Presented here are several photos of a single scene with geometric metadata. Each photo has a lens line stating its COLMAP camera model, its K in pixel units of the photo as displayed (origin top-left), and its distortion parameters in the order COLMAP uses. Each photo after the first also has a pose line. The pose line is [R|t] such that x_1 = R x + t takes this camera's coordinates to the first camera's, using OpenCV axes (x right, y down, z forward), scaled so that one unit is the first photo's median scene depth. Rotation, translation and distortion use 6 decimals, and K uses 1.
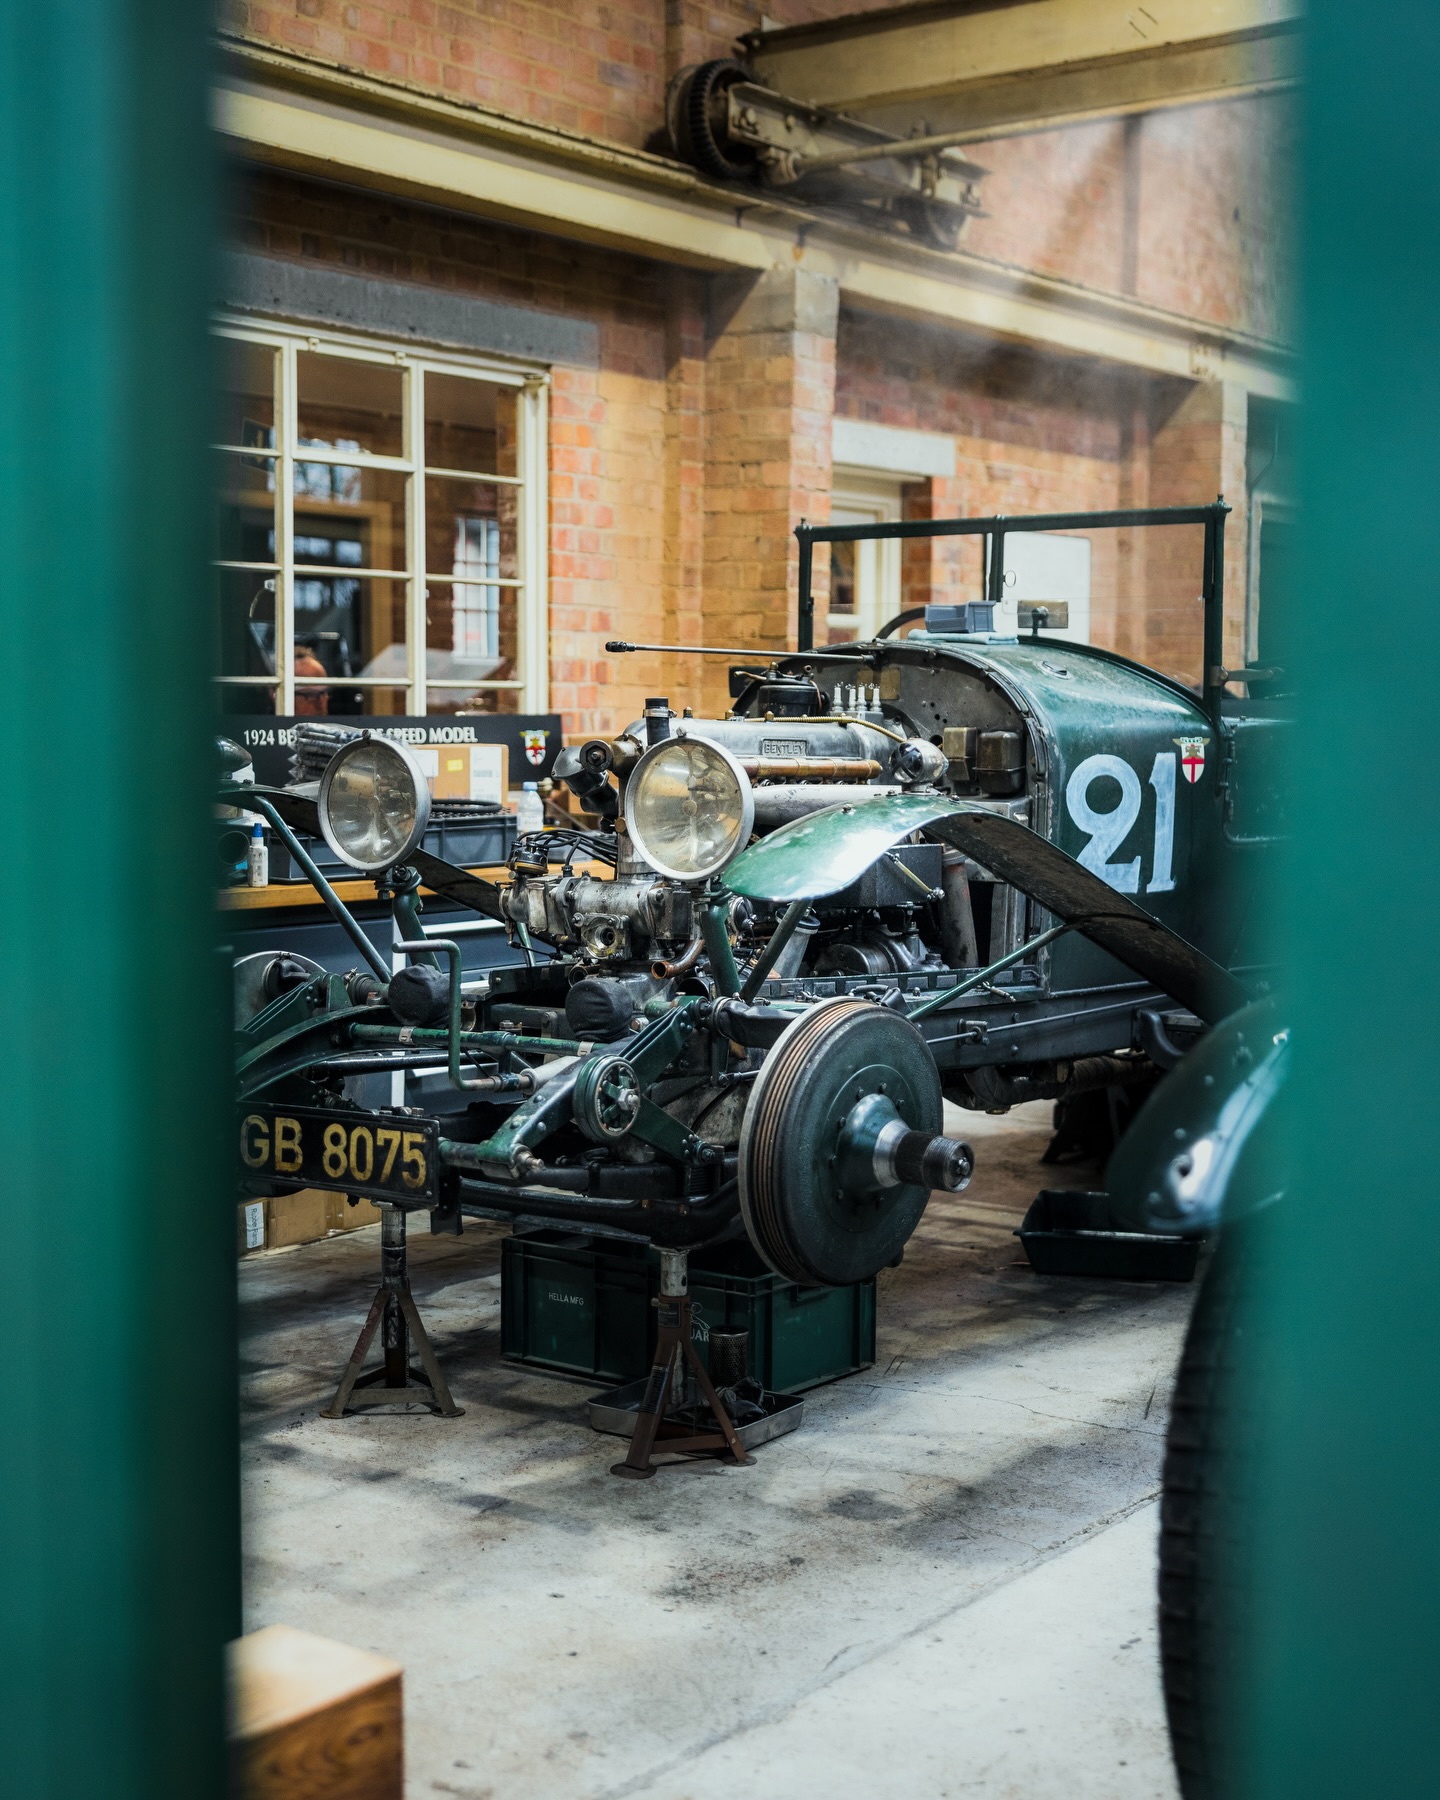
lens RADIAL K [[2480.0, 0, 720.0], [0, 2480.0, 900.0], [0, 0, 1]] dist [-0.000146, 0.017396]
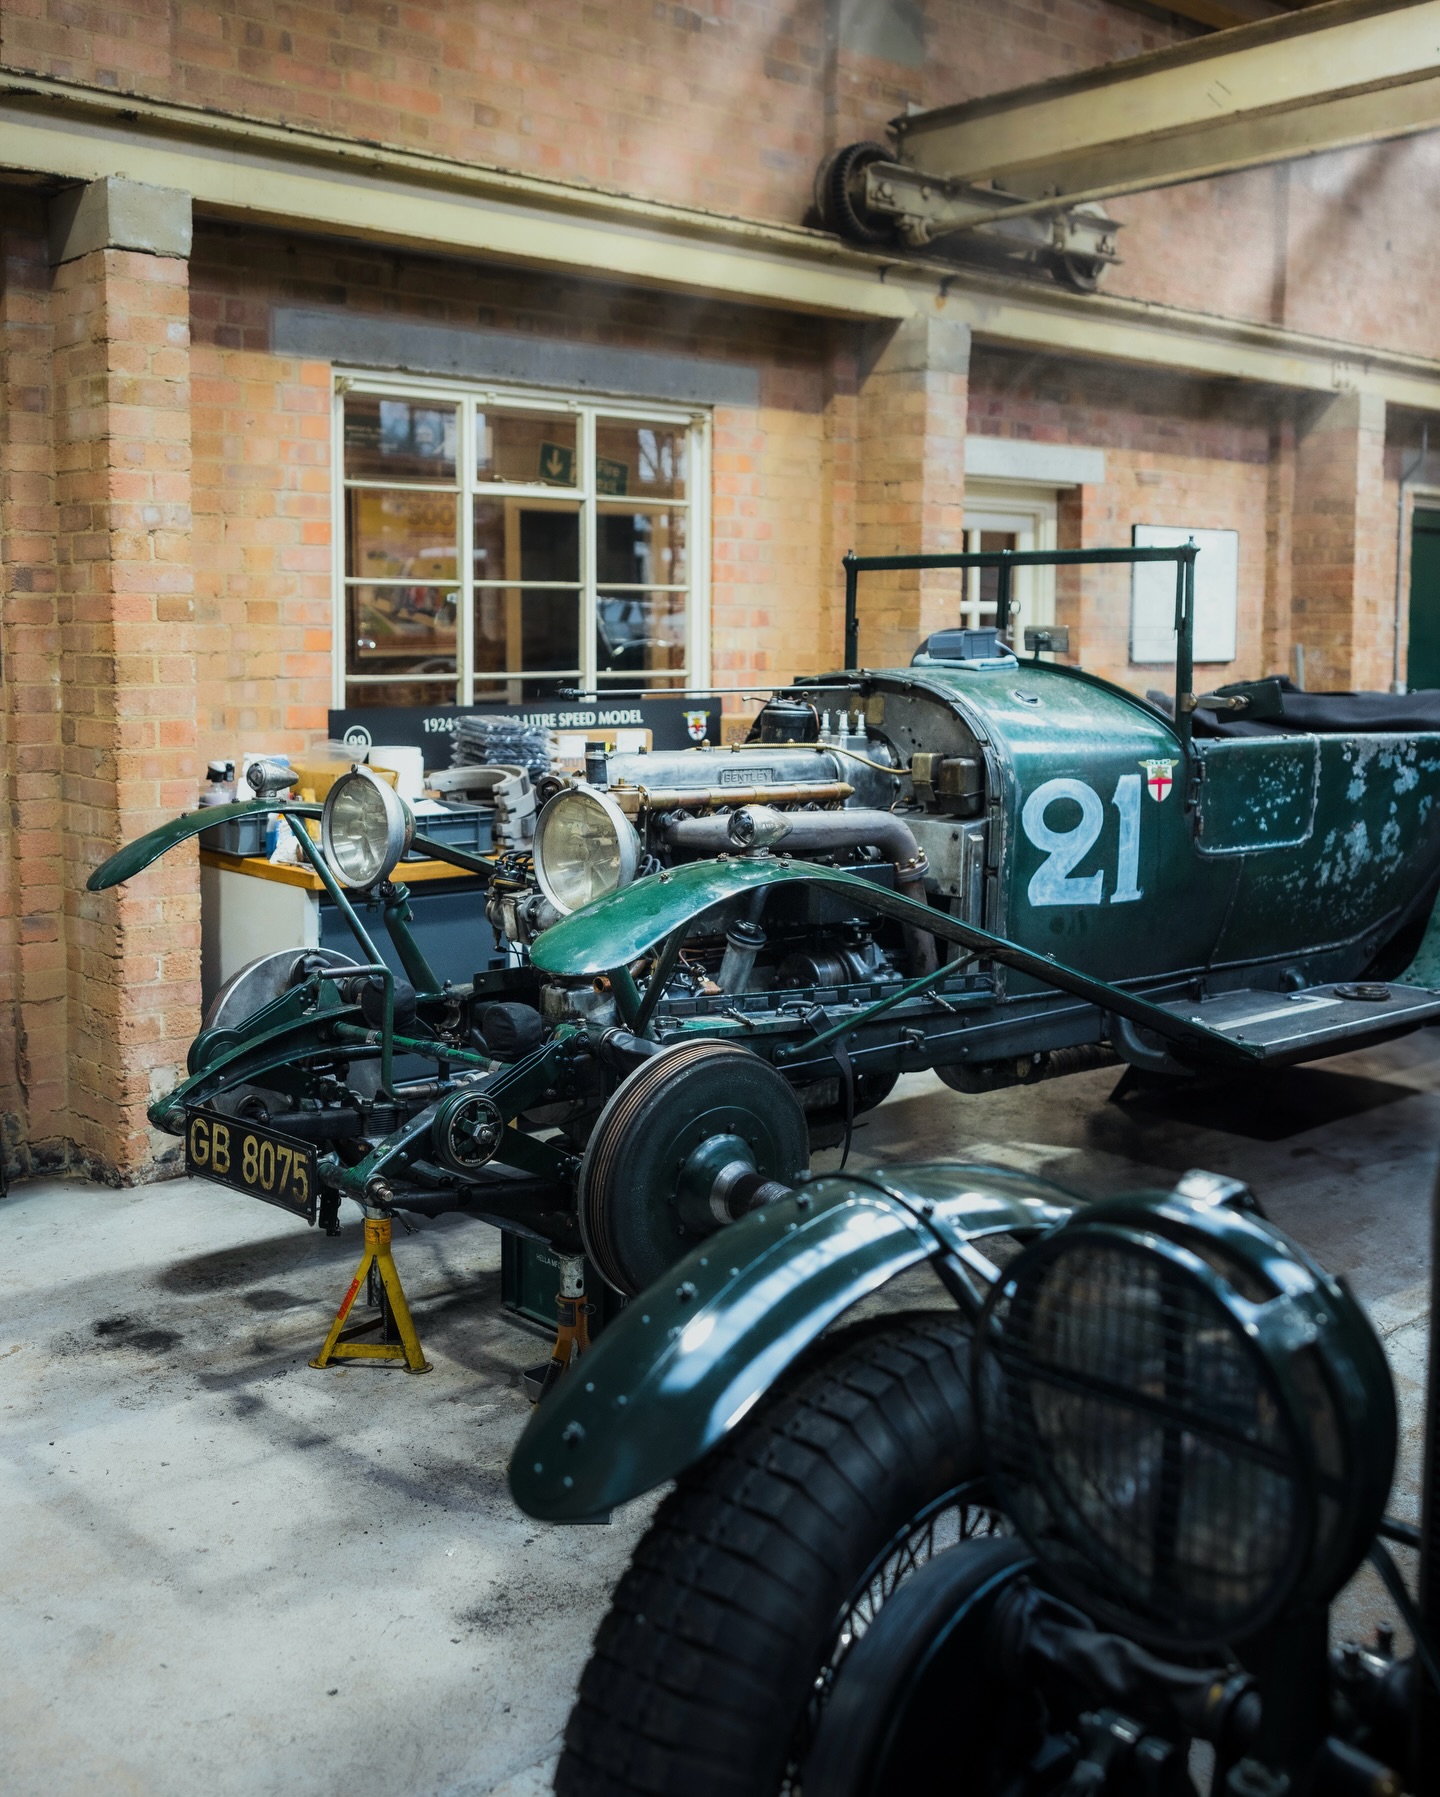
lens RADIAL K [[1911.1, 0, 720.3], [0, 1911.1, 761.6], [0, 0, 1]] dist [0.010262, 0.006083]
pose [[0.982202, 0.013726, -0.187325, 0.119160], [-0.014923, 0.999876, -0.004979, -0.043391], [0.187233, 0.007686, 0.982285, 0.106928]]
